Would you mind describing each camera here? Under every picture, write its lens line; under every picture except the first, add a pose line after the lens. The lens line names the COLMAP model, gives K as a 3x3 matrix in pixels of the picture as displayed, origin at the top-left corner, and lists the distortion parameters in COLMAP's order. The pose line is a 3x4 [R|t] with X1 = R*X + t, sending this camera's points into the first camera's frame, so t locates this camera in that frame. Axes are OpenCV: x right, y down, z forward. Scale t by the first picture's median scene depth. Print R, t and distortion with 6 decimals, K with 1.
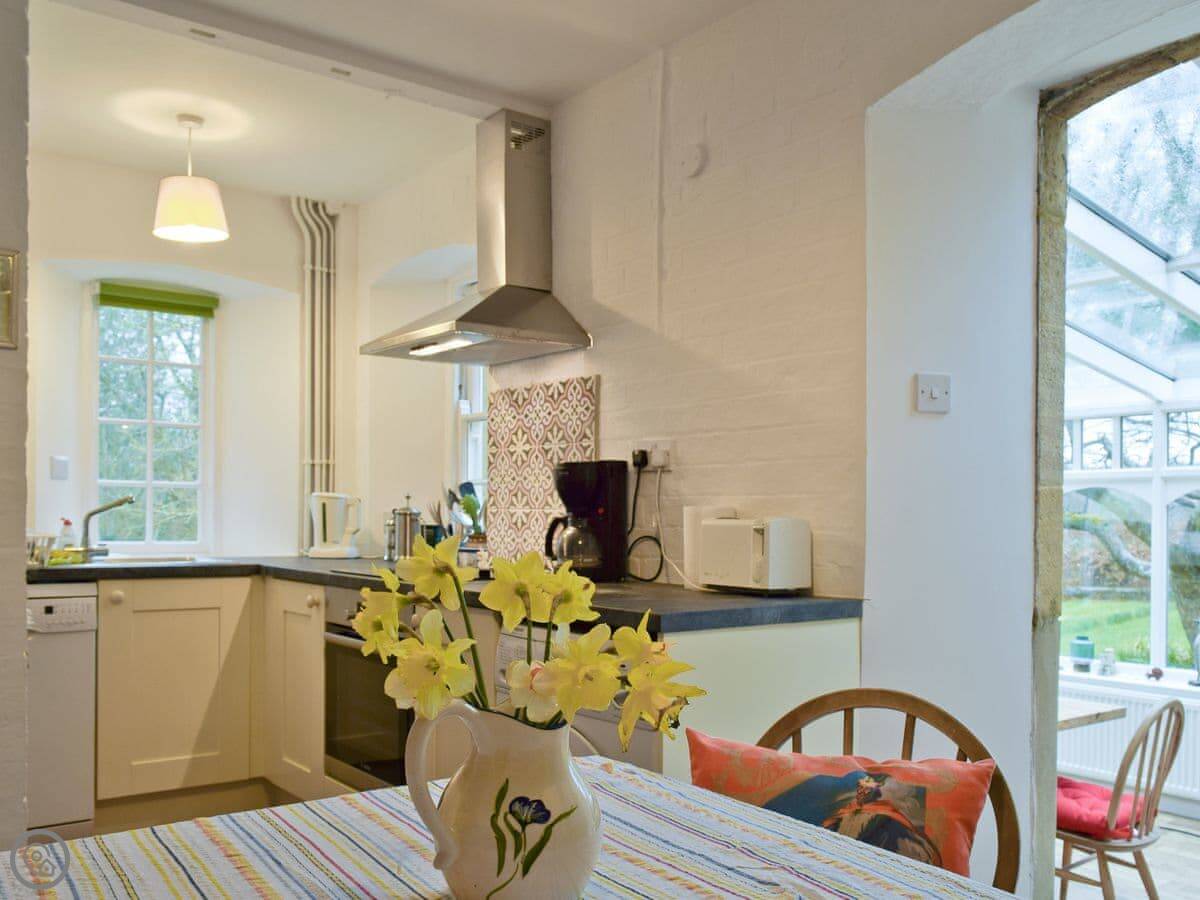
lens RADIAL K [[1073.4, 0, 599.9], [0, 1073.4, 487.0], [0, 0, 1]] dist [-0.056659, 0.013169]
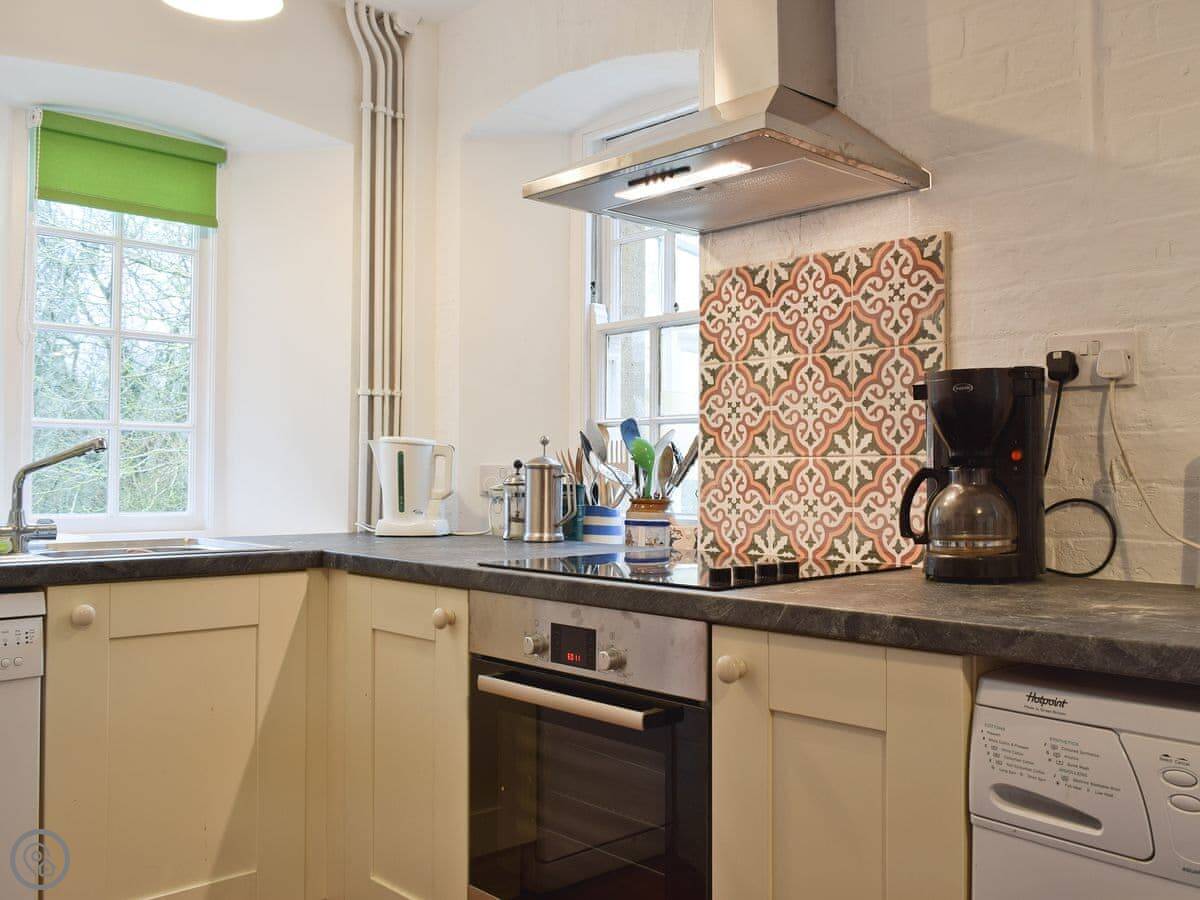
lens RADIAL K [[973.4, 0, 600.2], [0, 973.4, 413.4], [0, 0, 1]] dist [-0.042989, 0.005713]
pose [[0.991850, 0.002474, 0.127385, -0.245510], [0.002324, 0.999294, -0.037506, 0.016152], [-0.127388, 0.037496, 0.991144, 0.452526]]
